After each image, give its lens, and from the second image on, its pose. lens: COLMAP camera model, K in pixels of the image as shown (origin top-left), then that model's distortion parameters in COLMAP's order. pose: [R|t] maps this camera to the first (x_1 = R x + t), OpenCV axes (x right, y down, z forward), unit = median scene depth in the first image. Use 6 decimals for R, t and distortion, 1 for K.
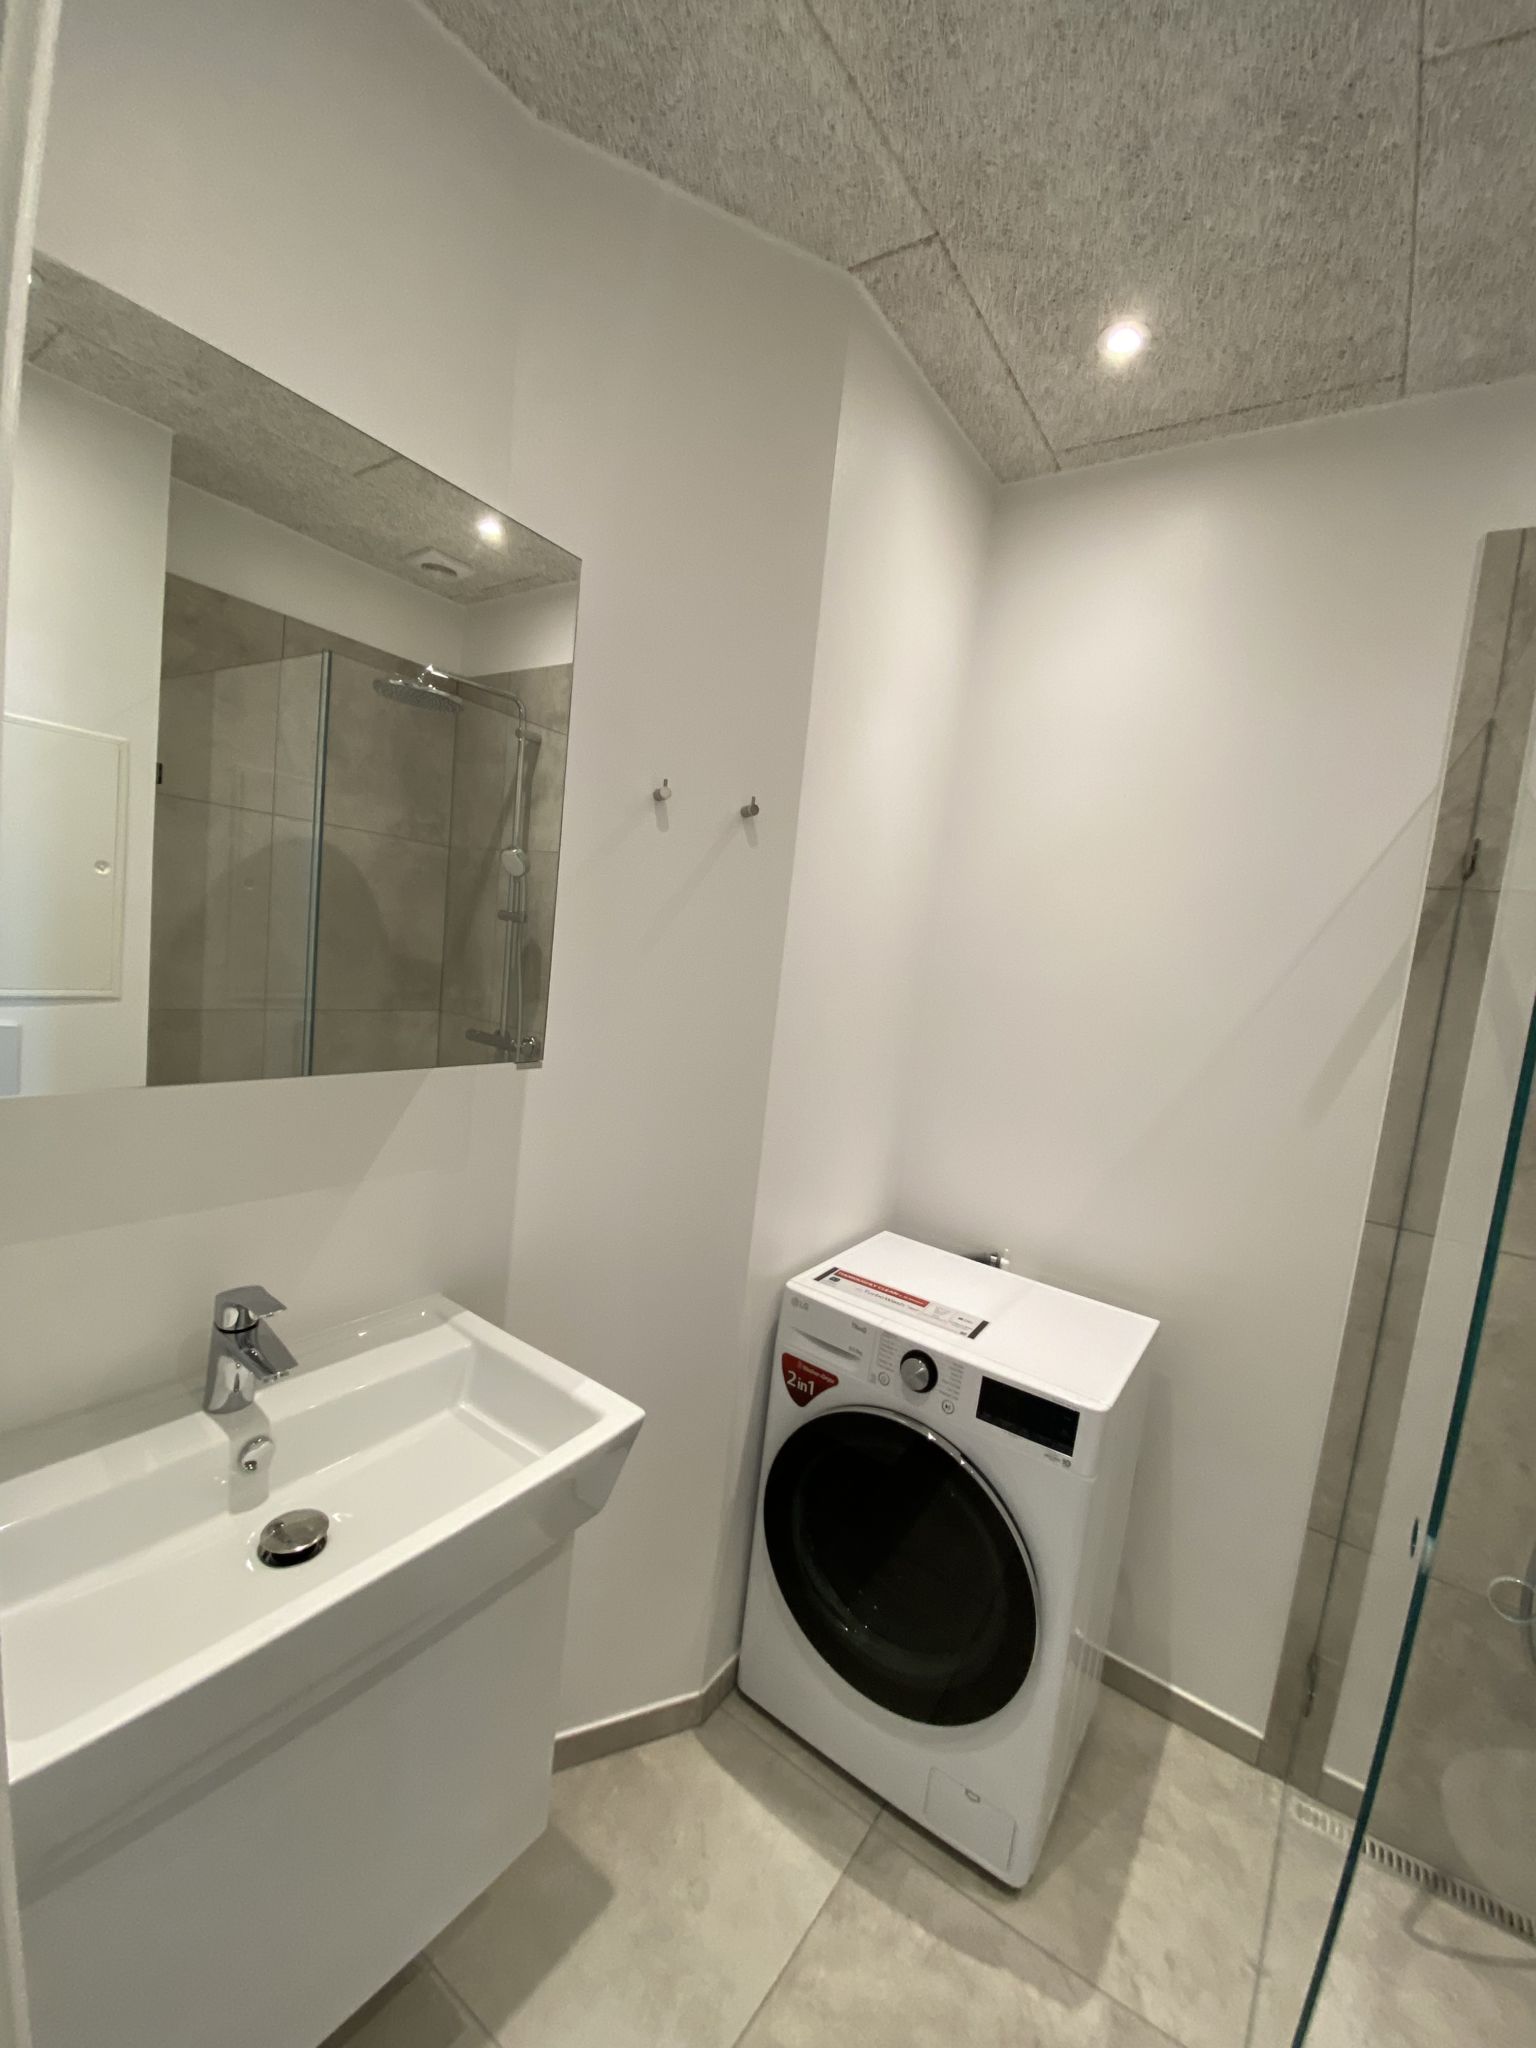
lens RADIAL K [[821.1, 0, 771.0], [0, 821.1, 1014.1], [0, 0, 1]] dist [0.003622, -0.014019]
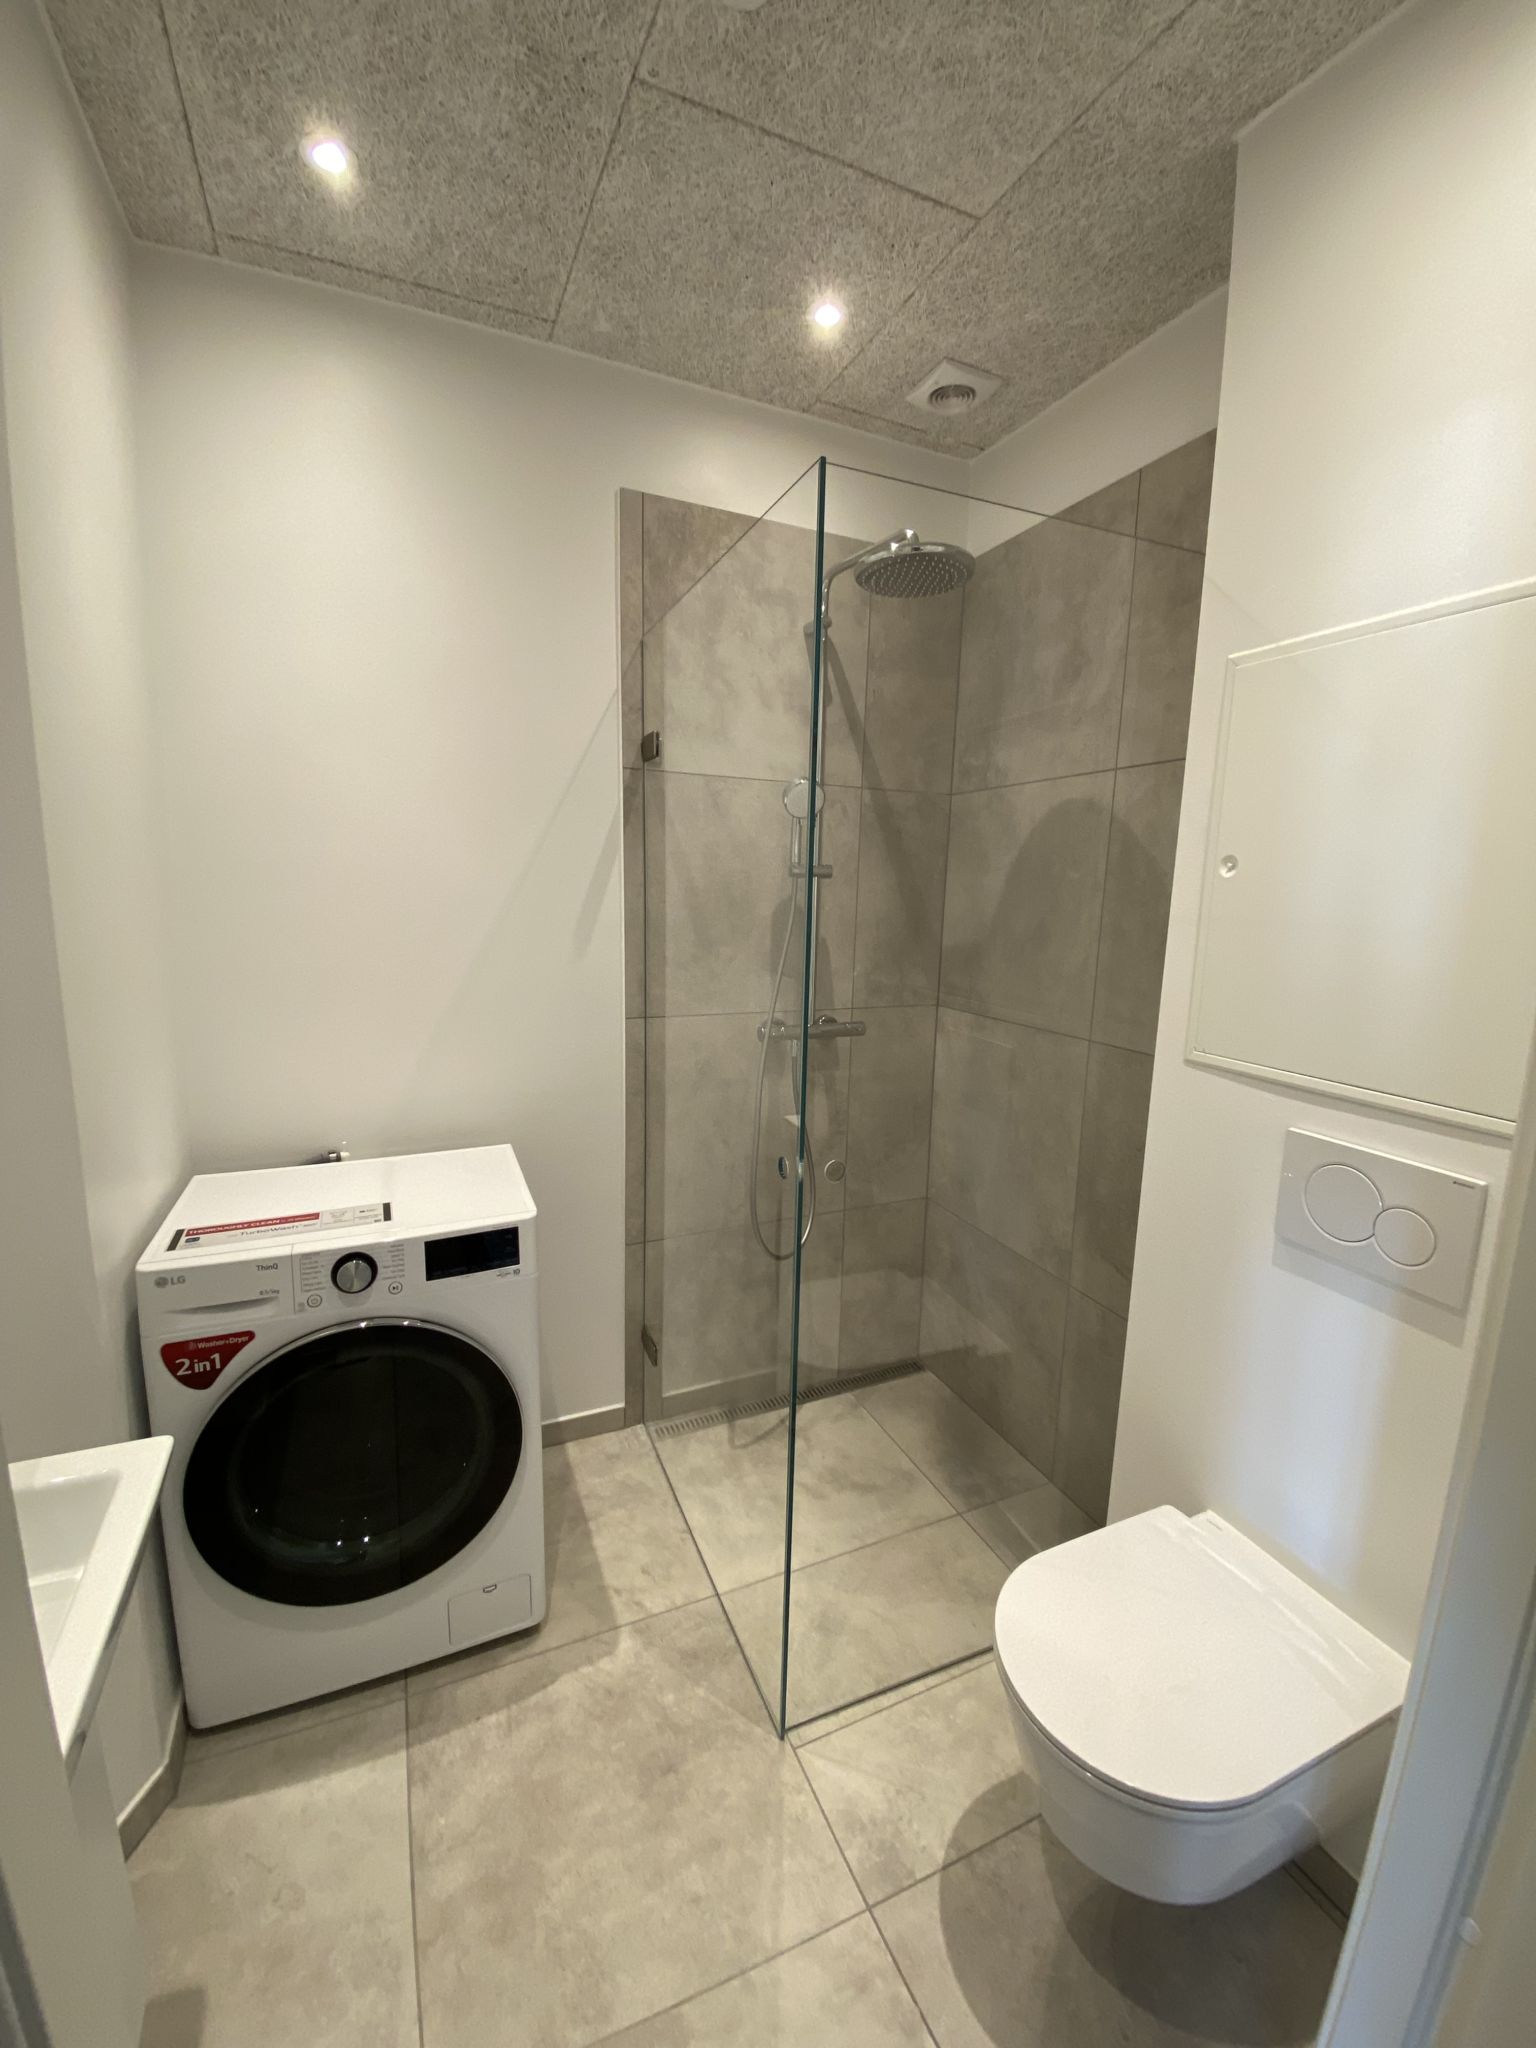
lens RADIAL K [[821.1, 0, 771.0], [0, 821.1, 1014.1], [0, 0, 1]] dist [0.003622, -0.014019]
pose [[0.519676, -0.230535, 0.822673, -0.283901], [0.108663, 0.972922, 0.203997, -0.006885], [-0.847425, -0.016618, 0.530655, 0.071017]]
